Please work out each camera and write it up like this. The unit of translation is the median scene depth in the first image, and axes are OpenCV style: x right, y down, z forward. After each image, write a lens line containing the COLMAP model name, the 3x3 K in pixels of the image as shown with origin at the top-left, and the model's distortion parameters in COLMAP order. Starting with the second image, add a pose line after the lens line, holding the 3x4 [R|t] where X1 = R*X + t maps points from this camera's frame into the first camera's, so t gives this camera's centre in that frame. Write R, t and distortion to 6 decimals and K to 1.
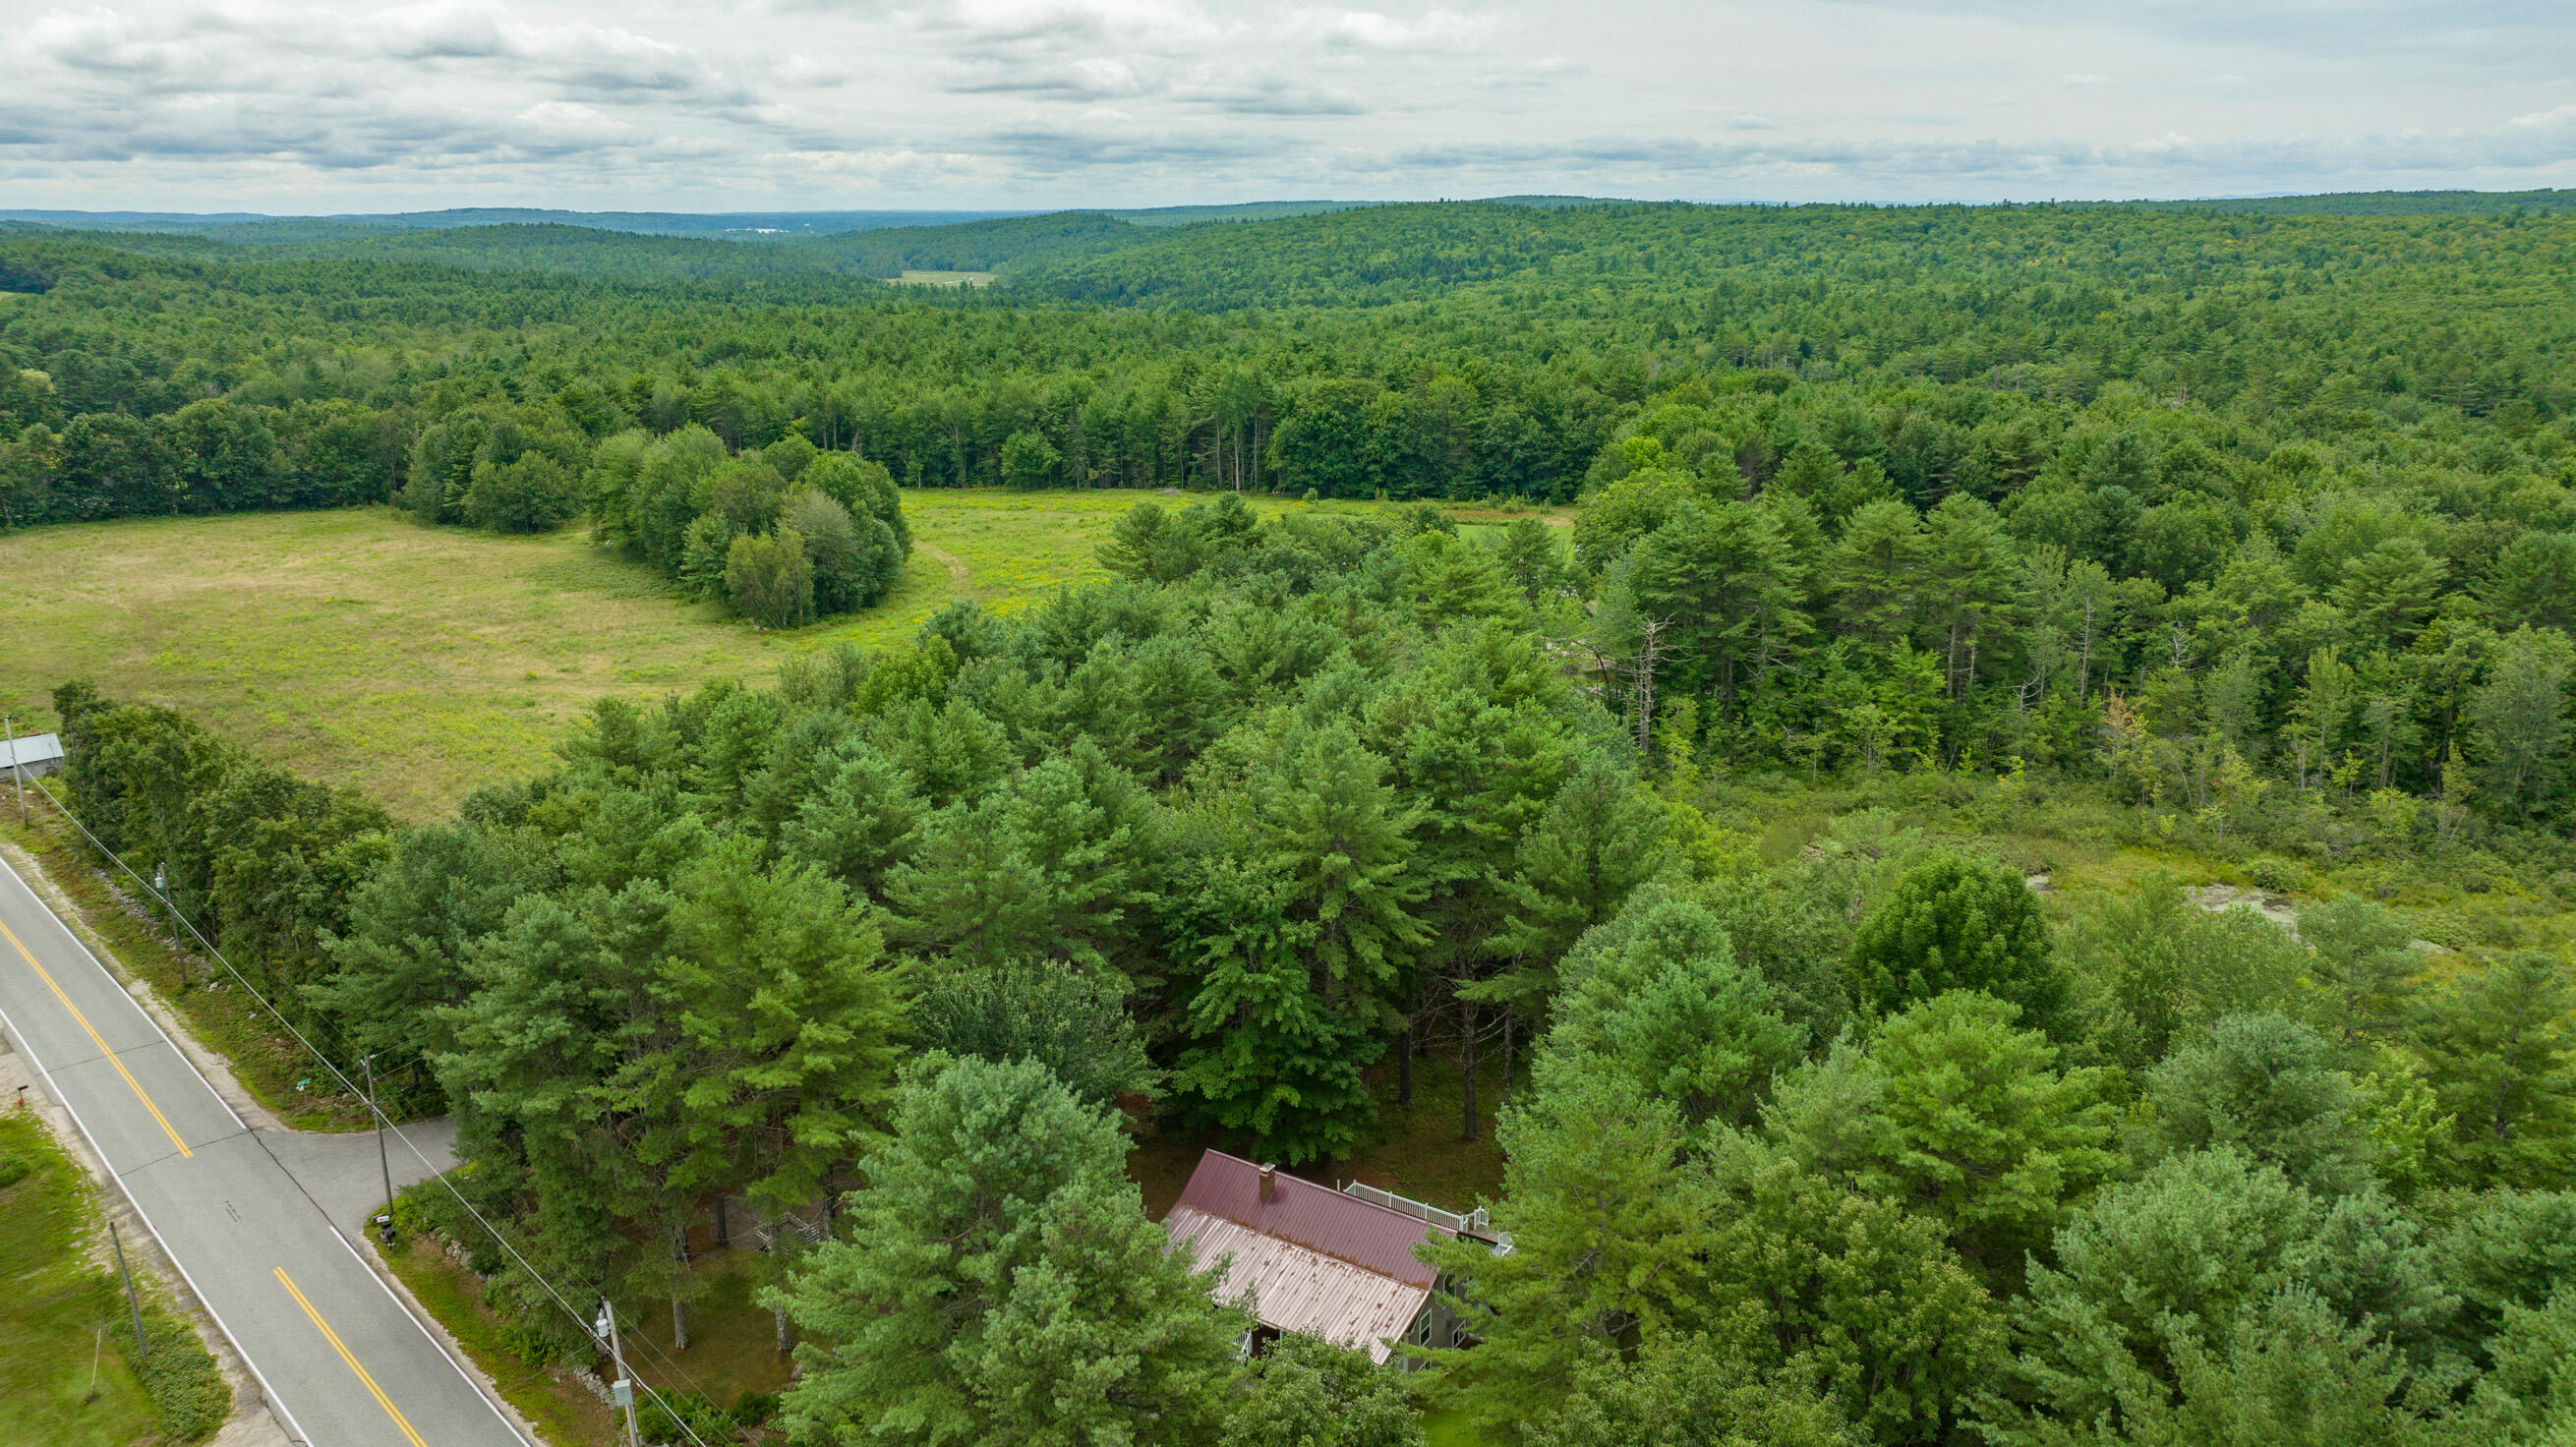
lens RADIAL K [[1796.6, 0, 1305.2], [0, 1796.6, 728.3], [0, 0, 1]] dist [-0.029489, 0.024696]
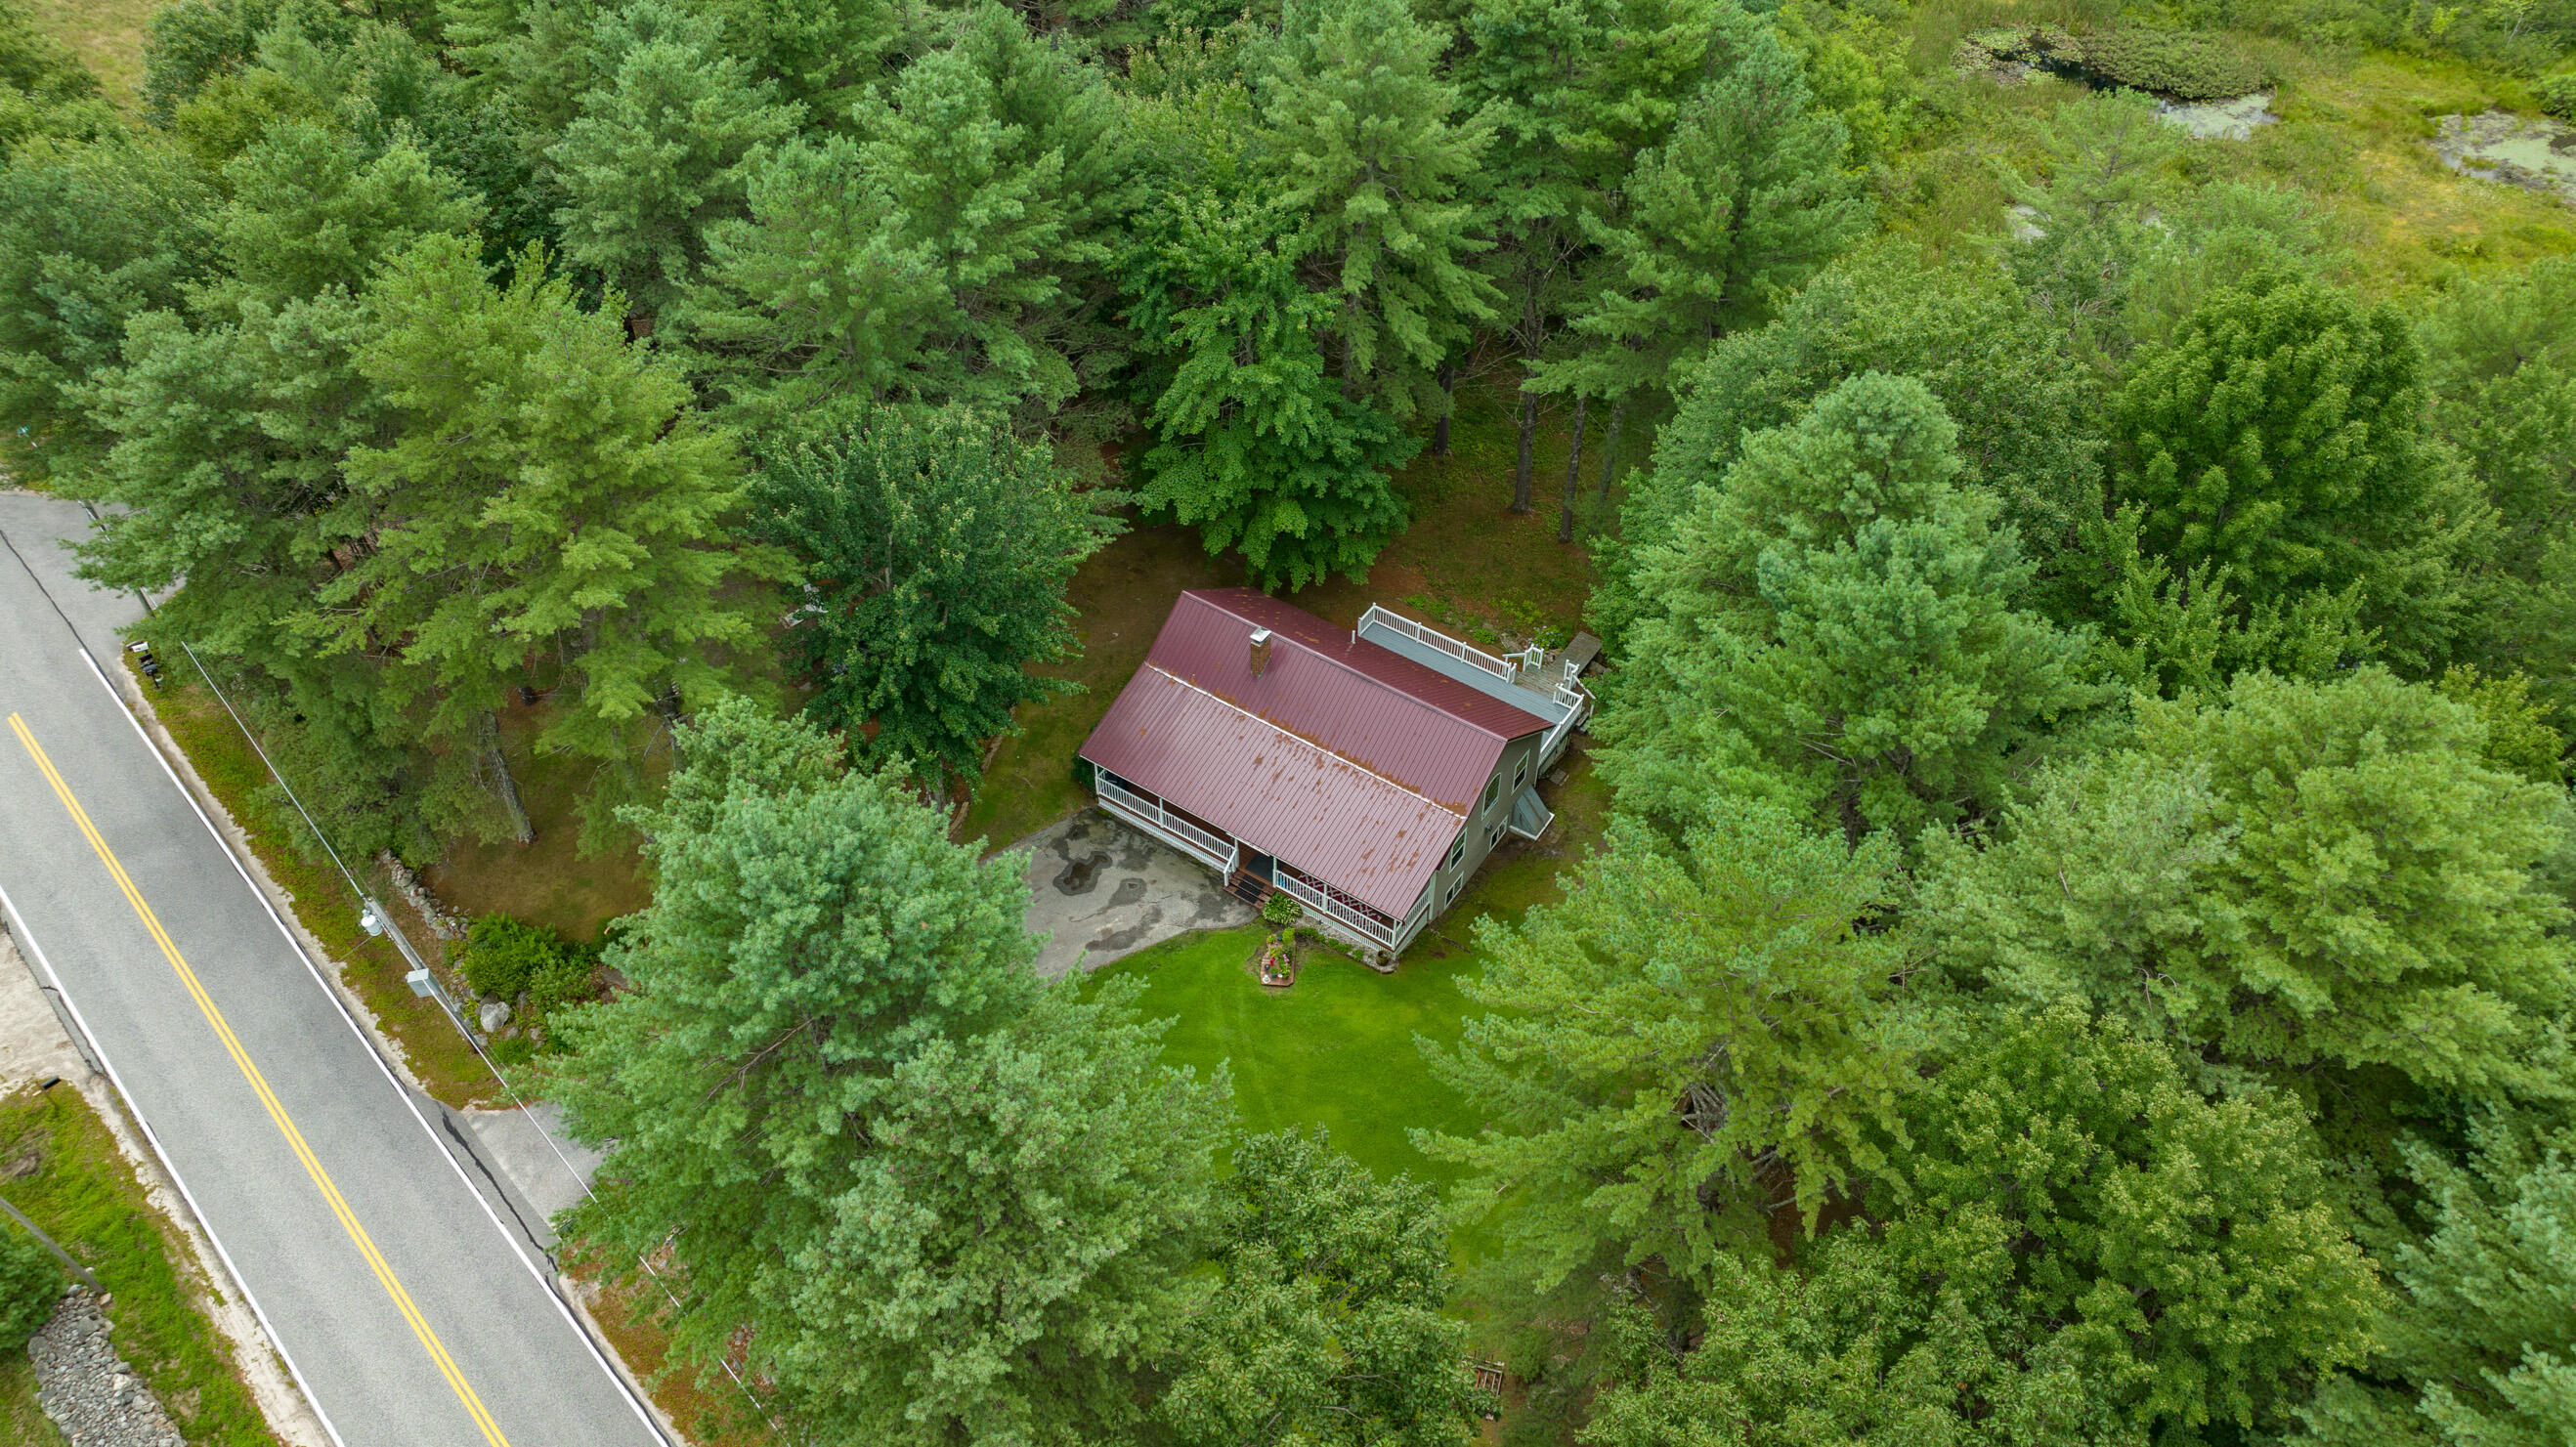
lens RADIAL K [[1796.6, 0, 1291.5], [0, 1796.6, 722.9], [0, 0, 1]] dist [-0.029489, 0.024696]
pose [[0.999686, 0.023384, -0.008984, -0.000445], [-0.016065, 0.873616, 0.486351, -0.086092], [0.019221, -0.486054, 0.873717, 0.301595]]
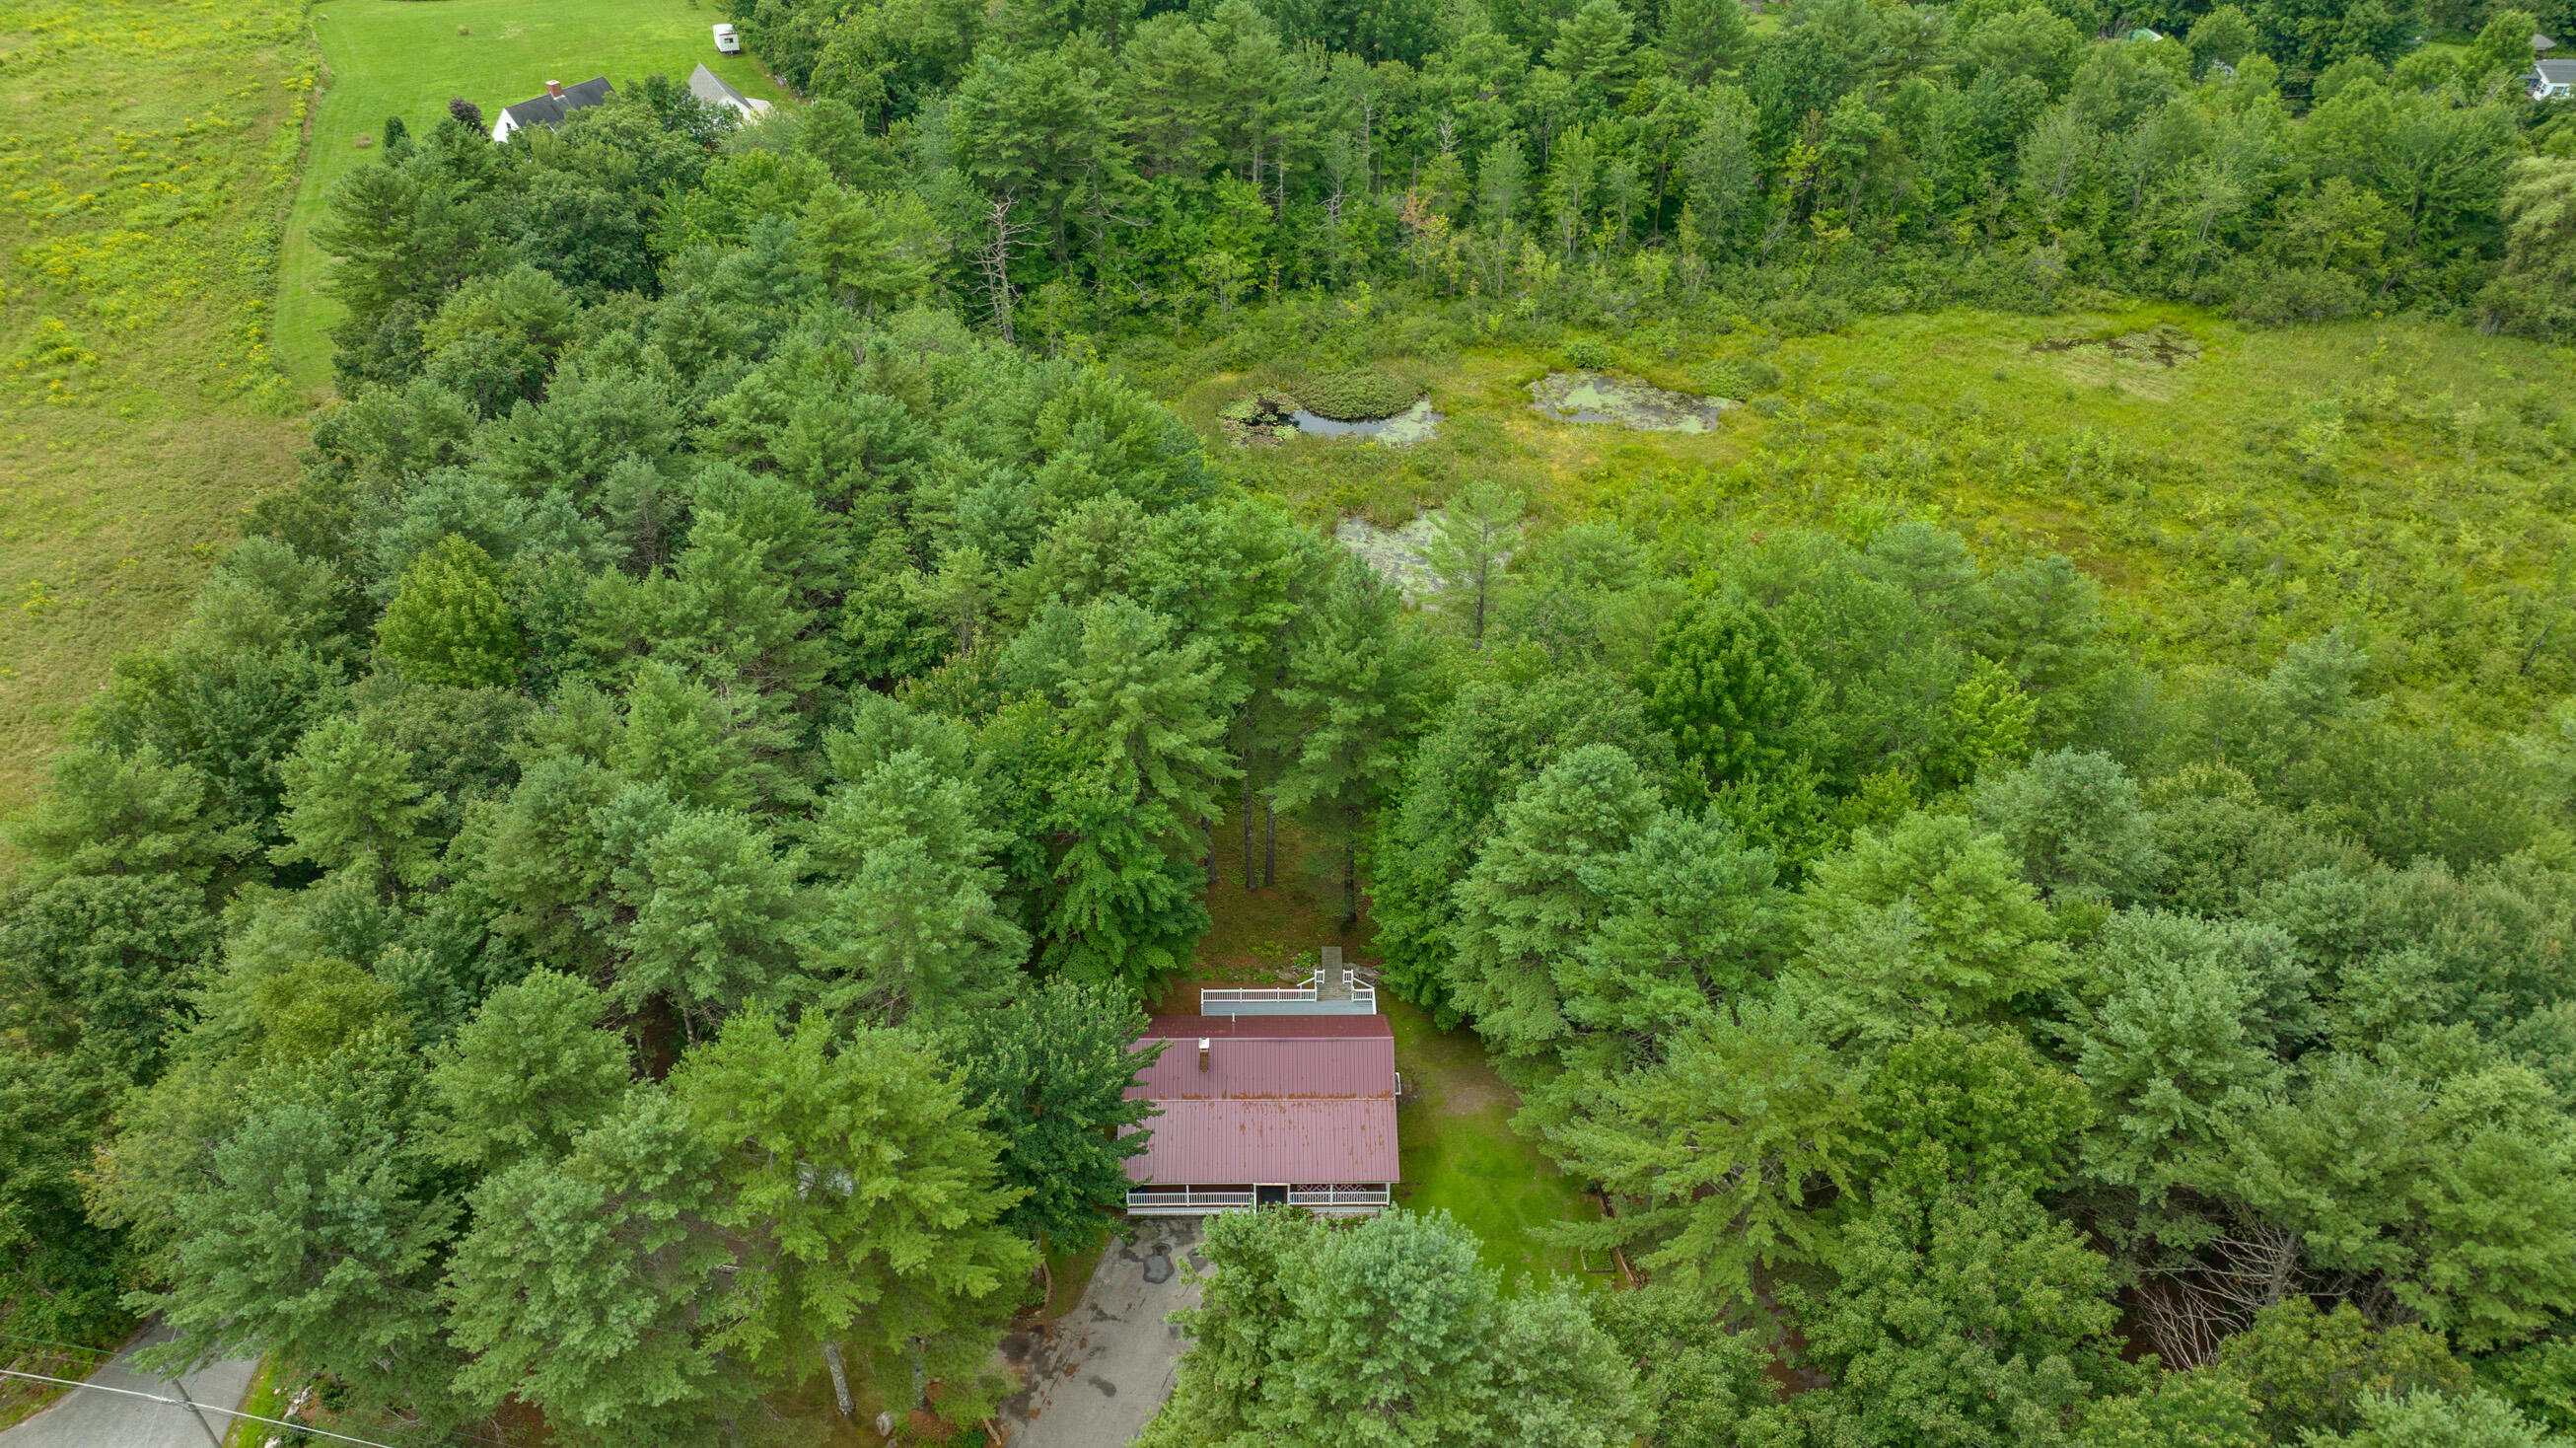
lens RADIAL K [[1796.9, 0, 1294.4], [0, 1796.9, 714.6], [0, 0, 1]] dist [-0.029489, 0.024696]
pose [[0.833588, -0.324805, 0.446802, -0.362089], [0.142952, 0.908151, 0.393481, -0.320287], [-0.533568, -0.264130, 0.803455, 0.161691]]
